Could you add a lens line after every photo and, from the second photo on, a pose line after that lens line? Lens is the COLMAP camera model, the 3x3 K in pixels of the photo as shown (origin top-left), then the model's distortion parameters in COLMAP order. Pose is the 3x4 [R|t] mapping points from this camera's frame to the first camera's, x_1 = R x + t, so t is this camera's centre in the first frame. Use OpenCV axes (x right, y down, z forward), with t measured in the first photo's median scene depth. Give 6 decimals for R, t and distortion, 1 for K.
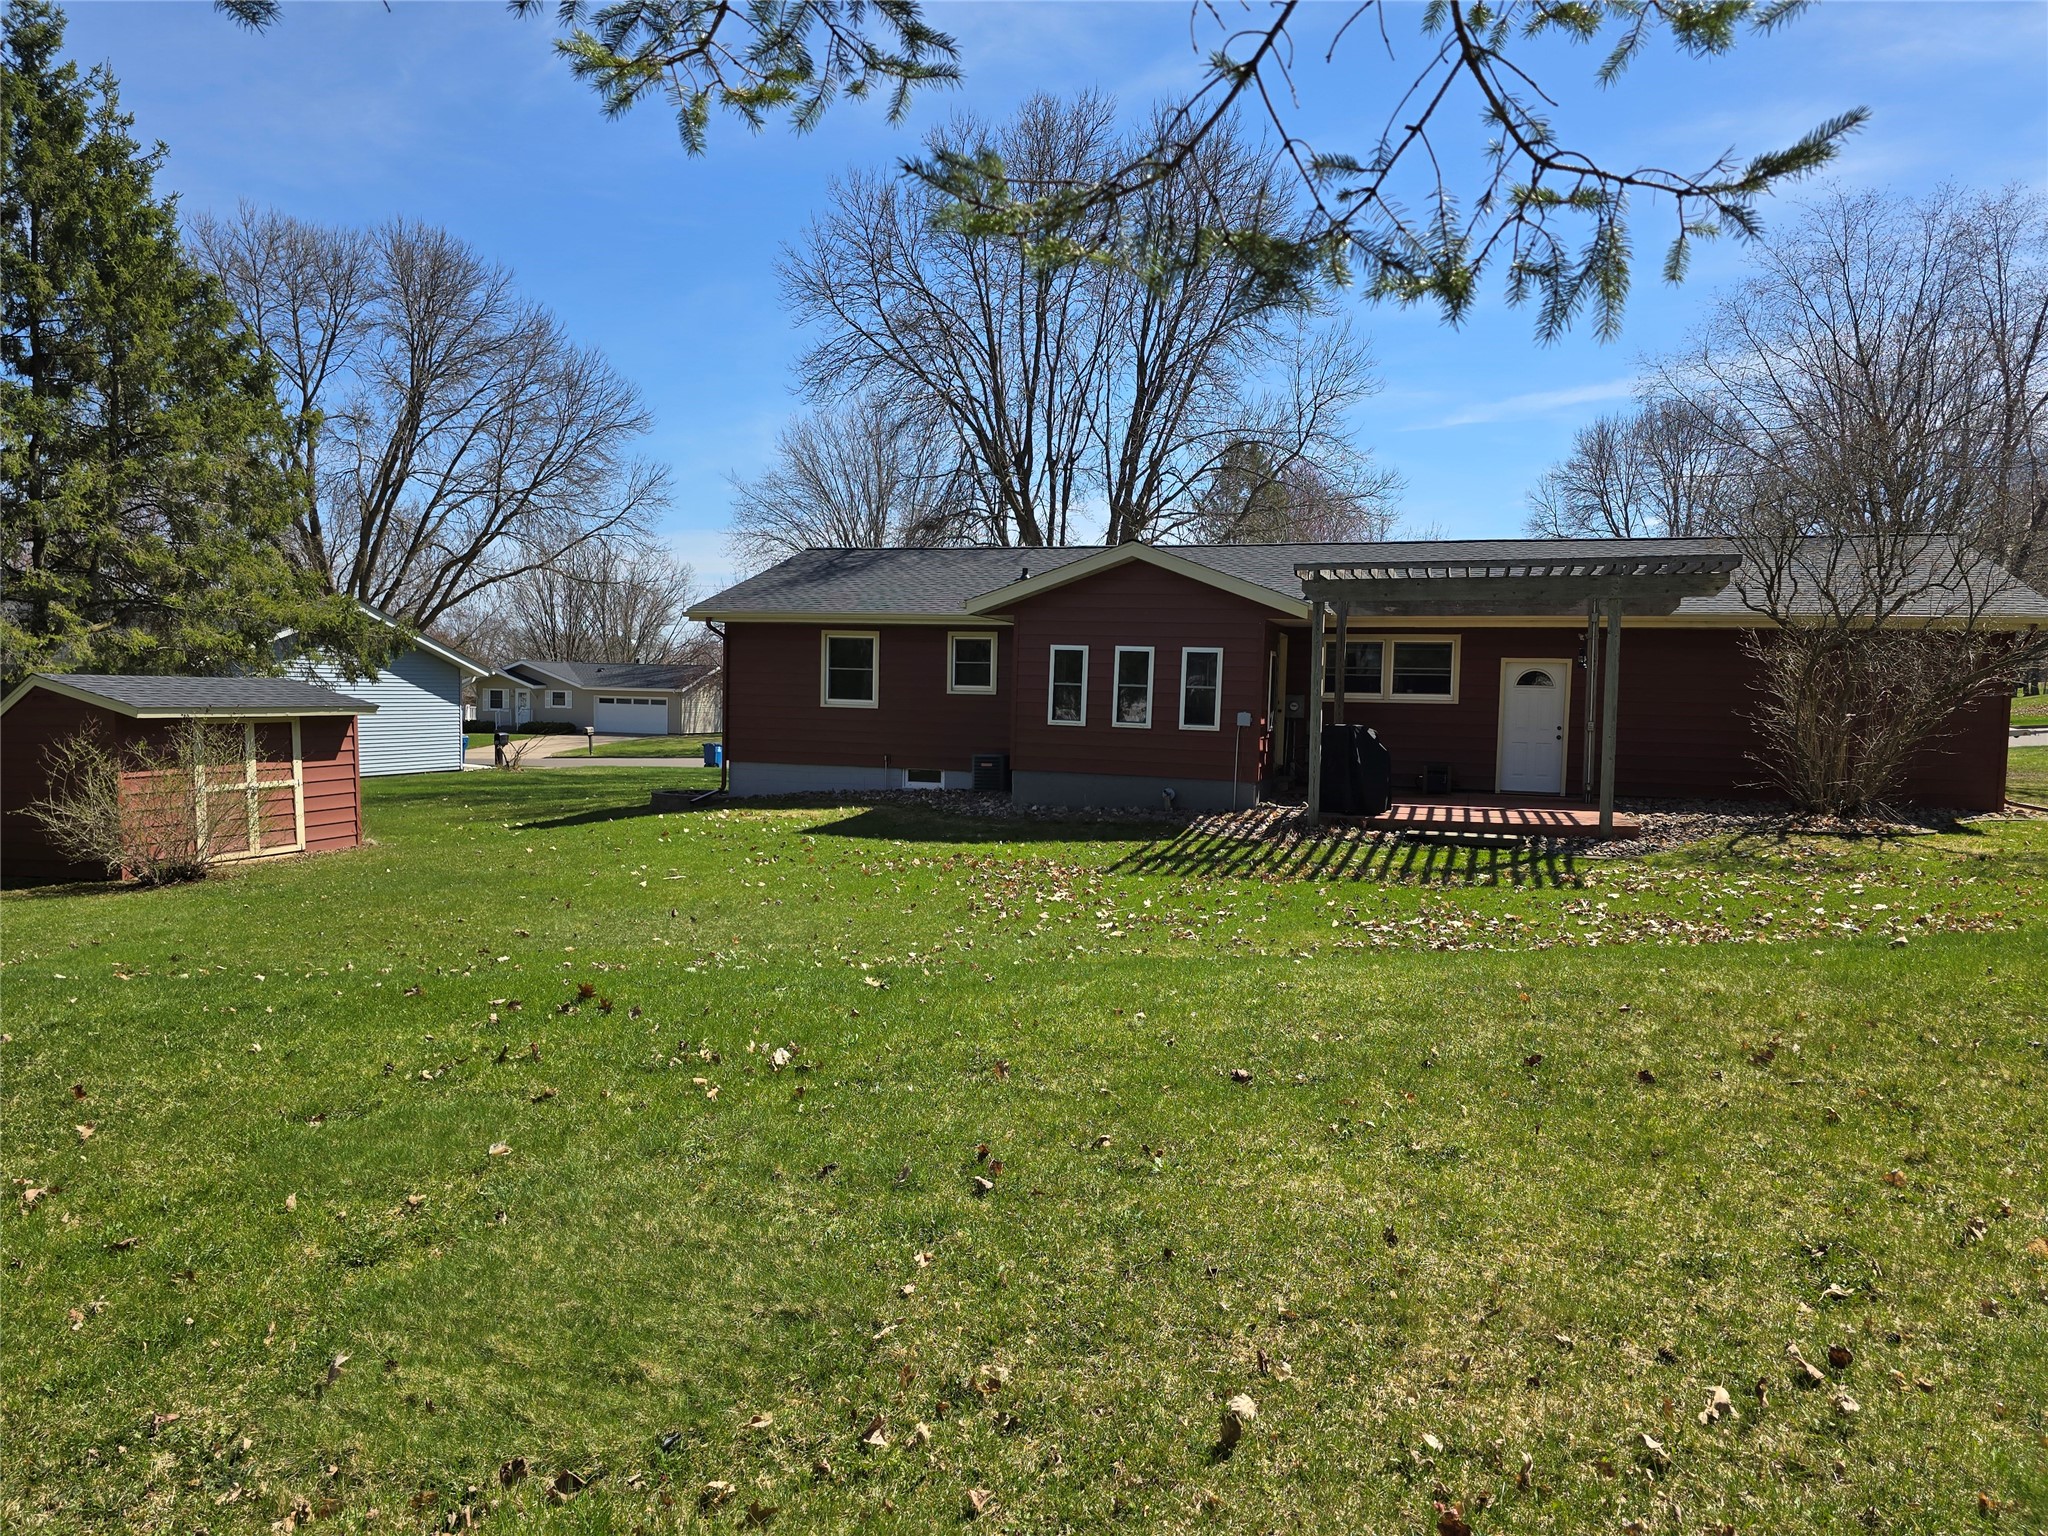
lens RADIAL K [[1419.1, 0, 1024.0], [0, 1419.1, 768.0], [0, 0, 1]] dist [0.063182, -0.161920]
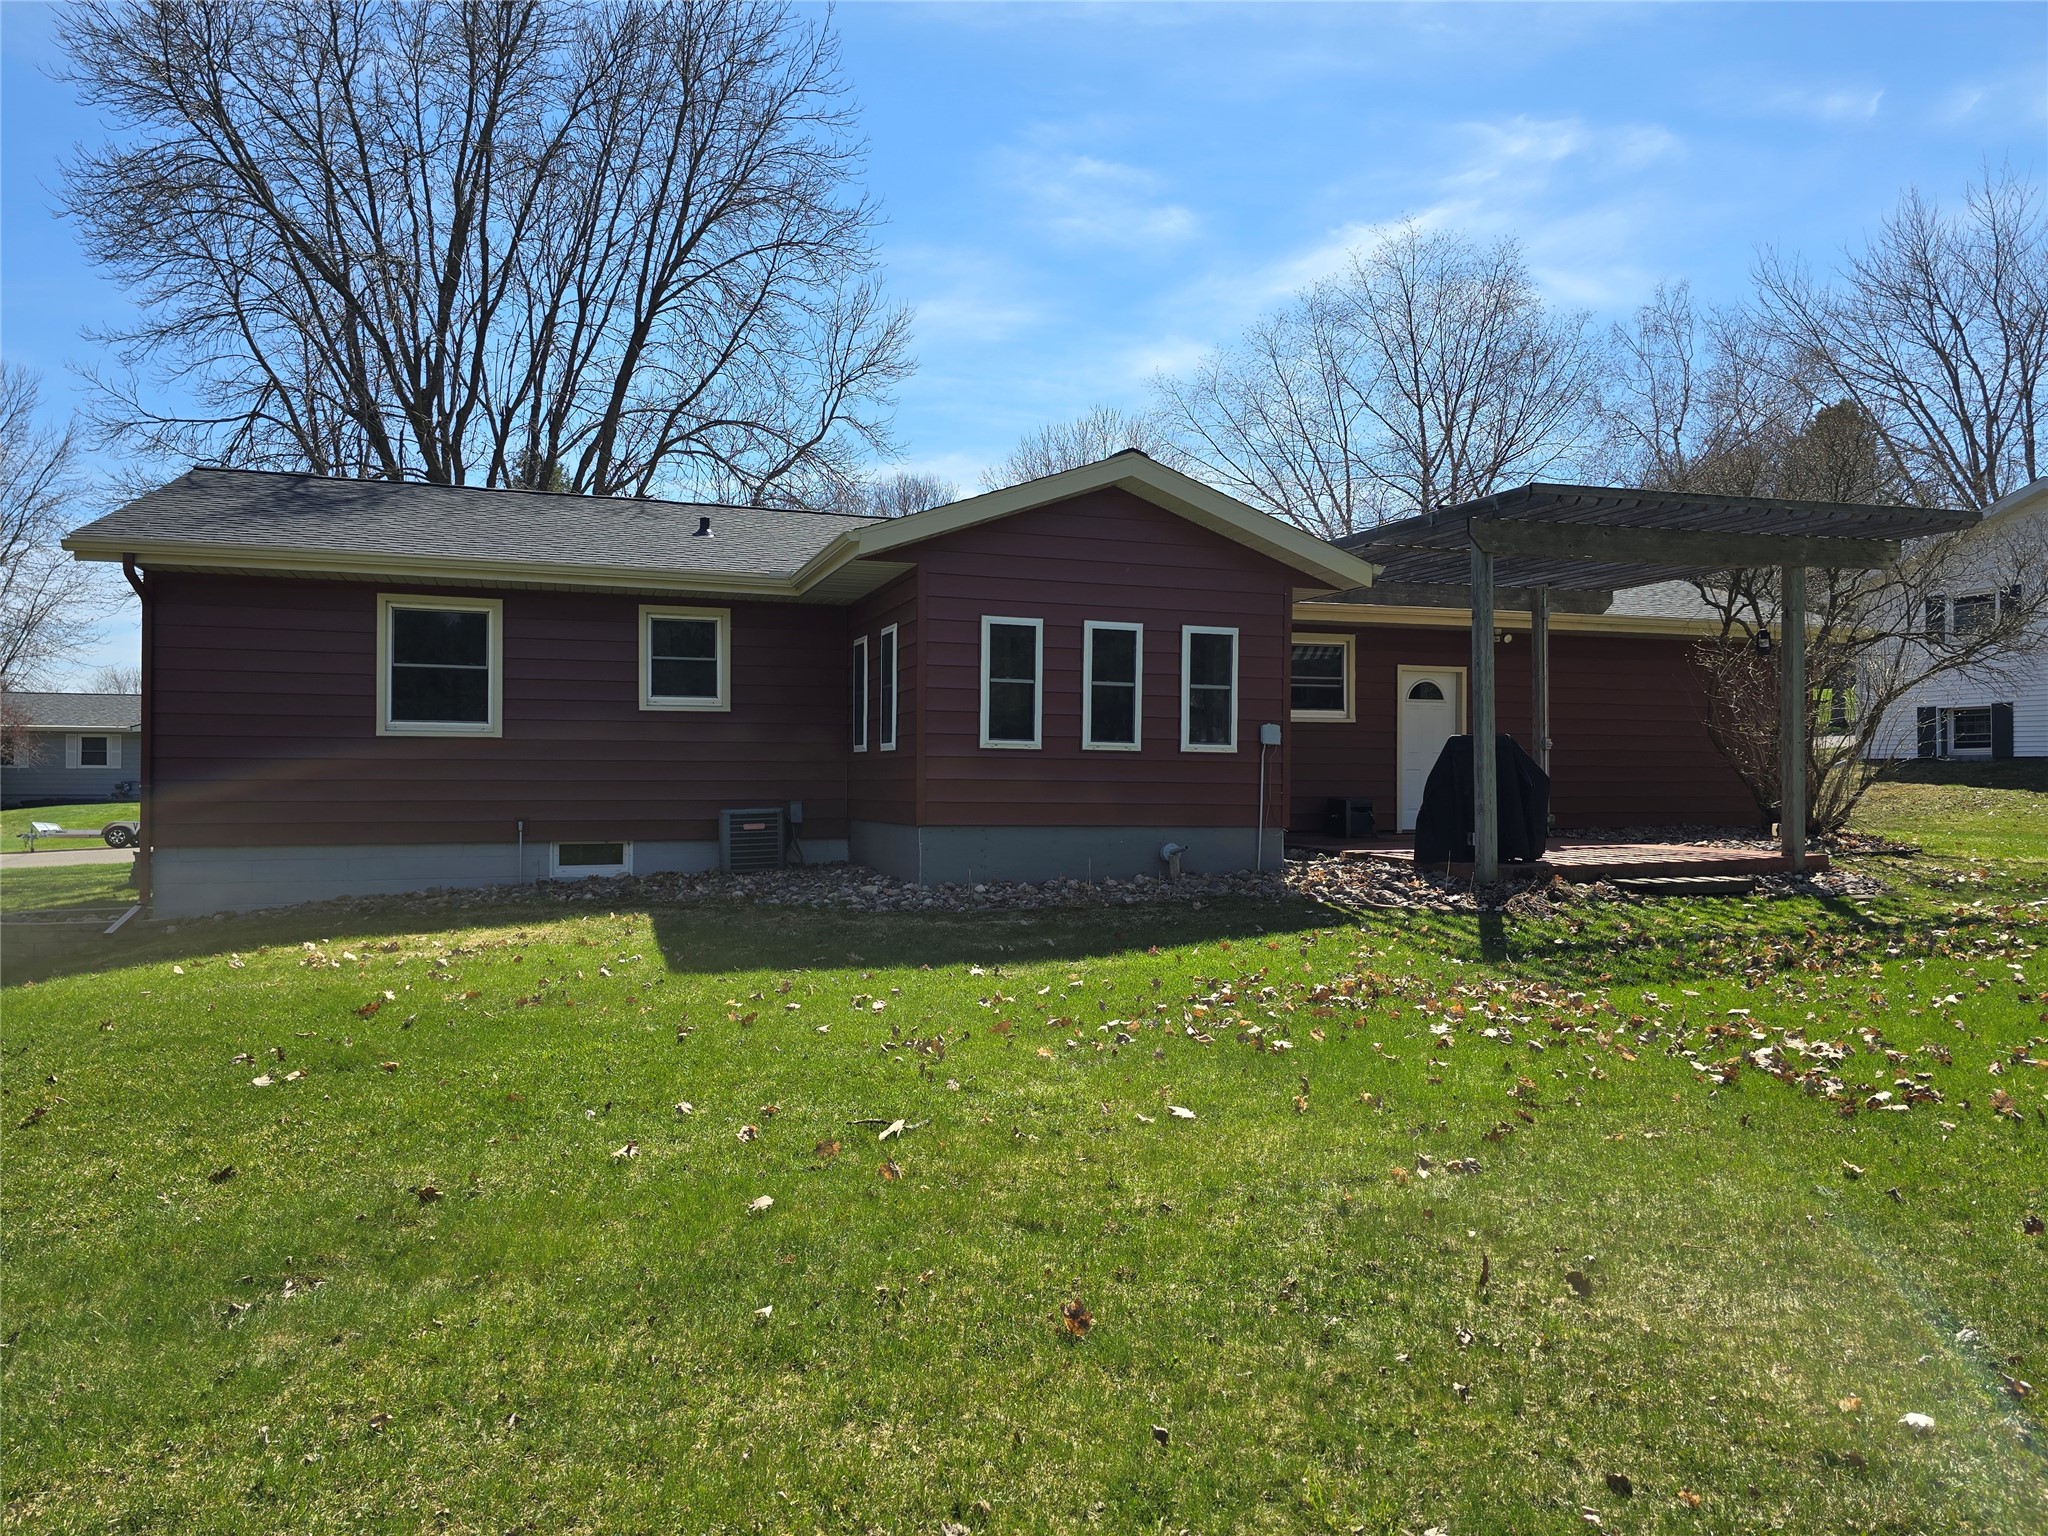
lens RADIAL K [[1419.1, 0, 1024.0], [0, 1419.1, 768.0], [0, 0, 1]] dist [0.063182, -0.161920]
pose [[0.778203, -0.013095, 0.627876, -0.331139], [0.050586, 0.997841, -0.041887, 0.003640], [-0.625972, 0.064359, 0.777185, 0.504297]]
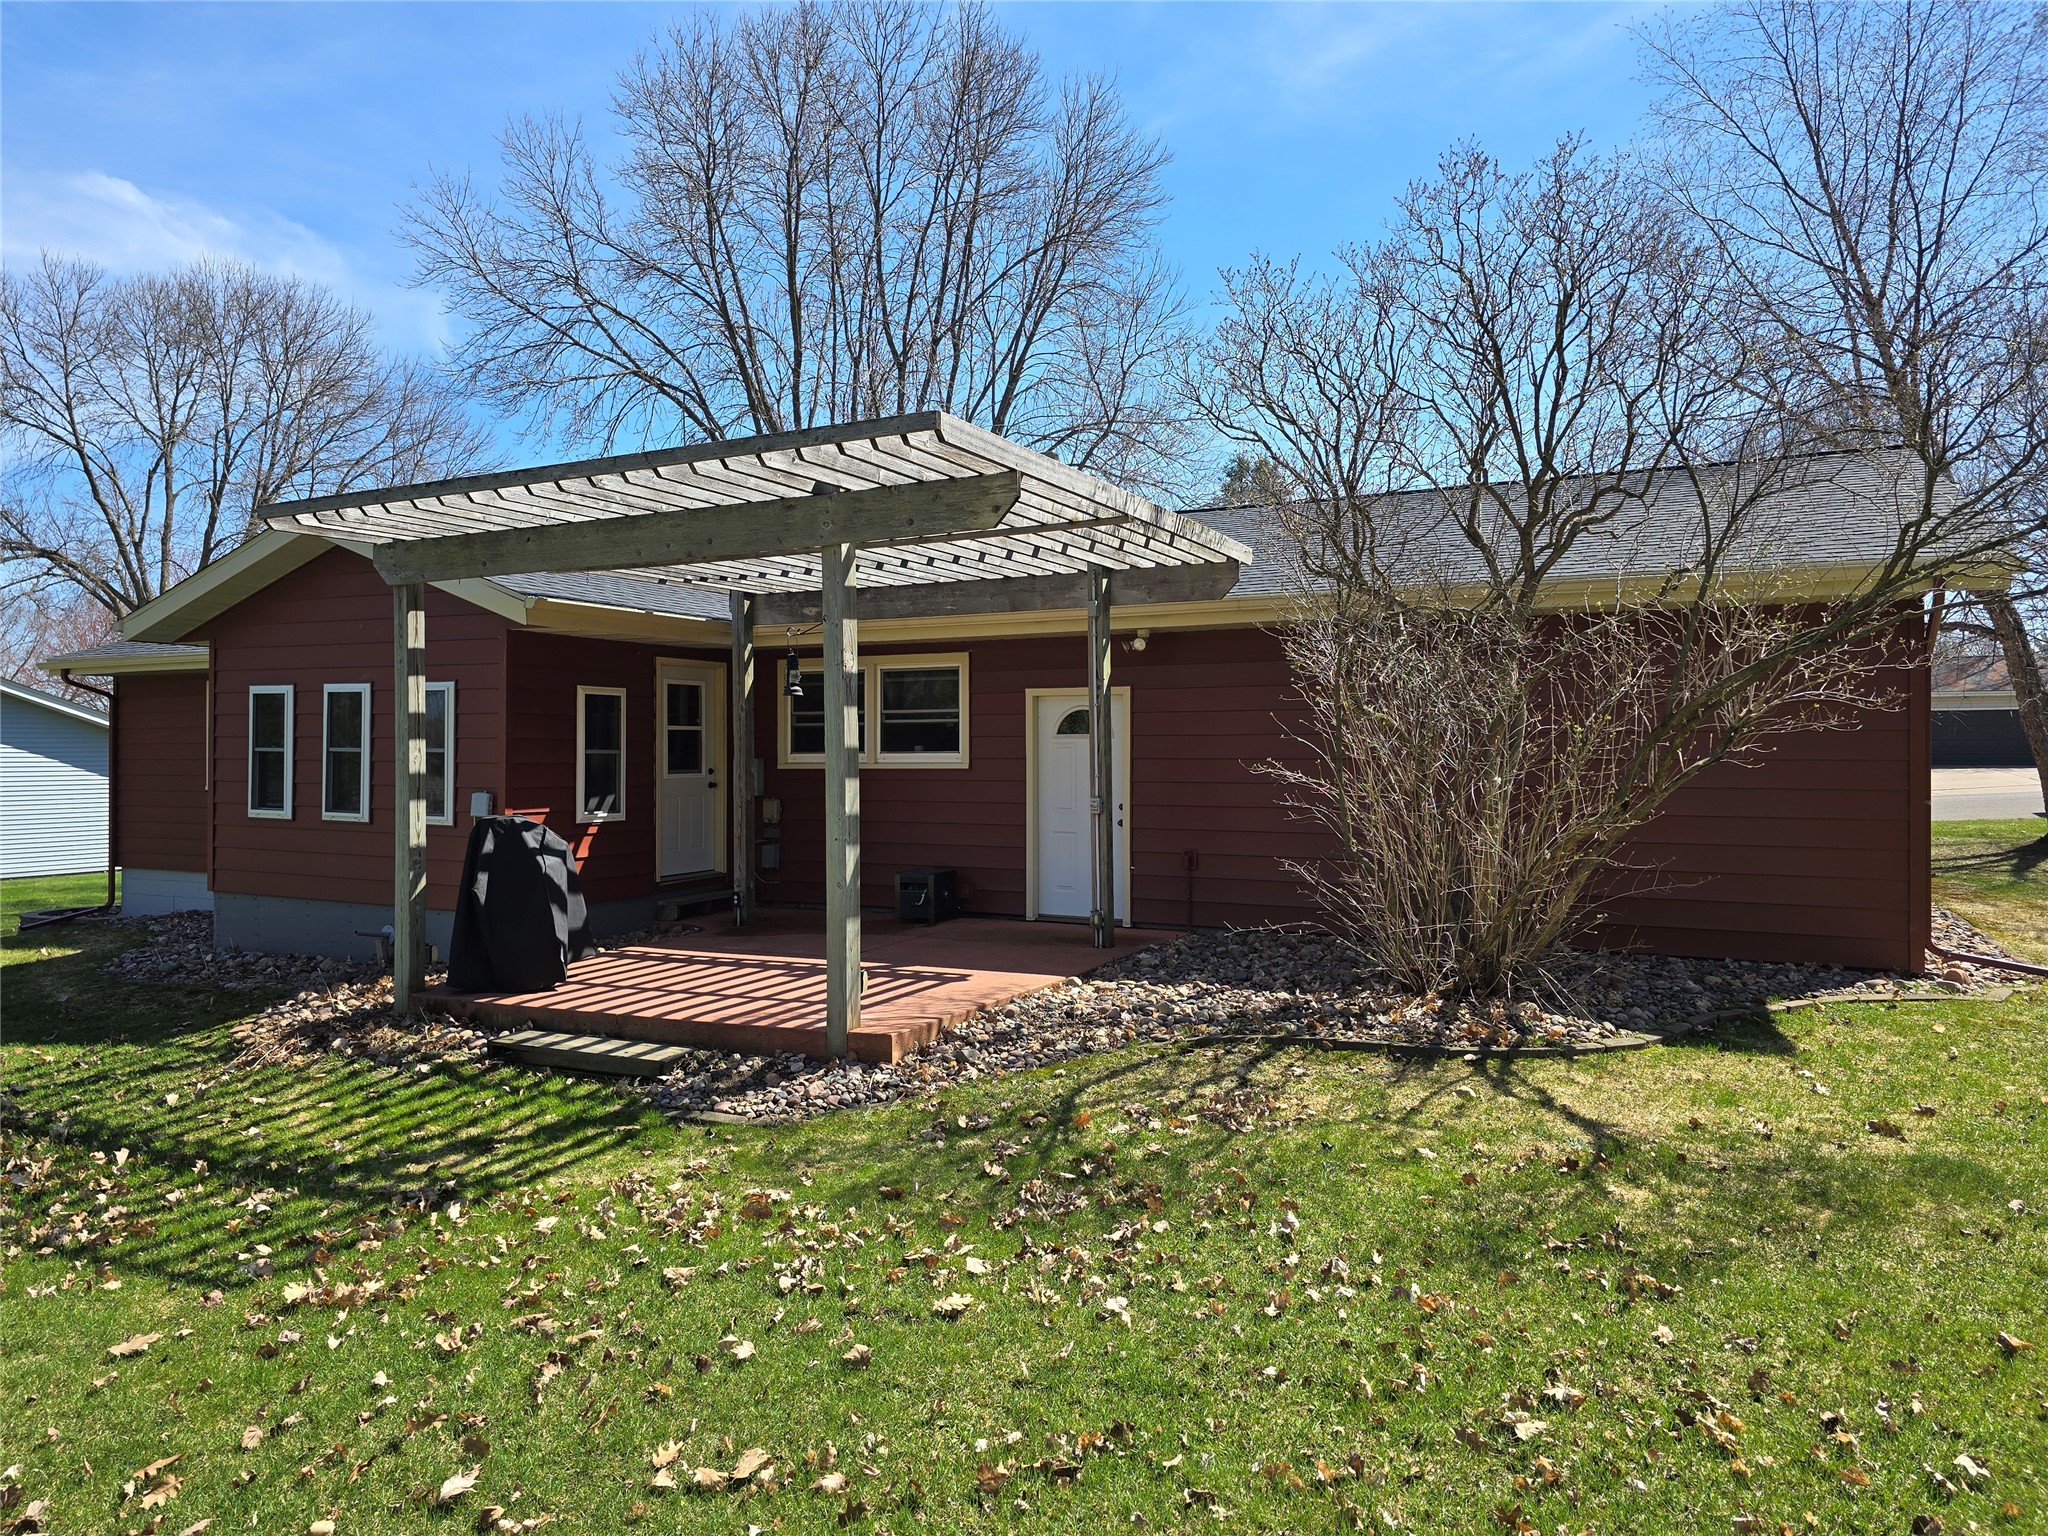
lens RADIAL K [[1419.1, 0, 1024.0], [0, 1419.1, 768.0], [0, 0, 1]] dist [0.063182, -0.161920]
pose [[0.995474, -0.022040, -0.092442, 0.381592], [0.017555, 0.998642, -0.049050, -0.015965], [0.093398, 0.047205, 0.994509, 0.414513]]
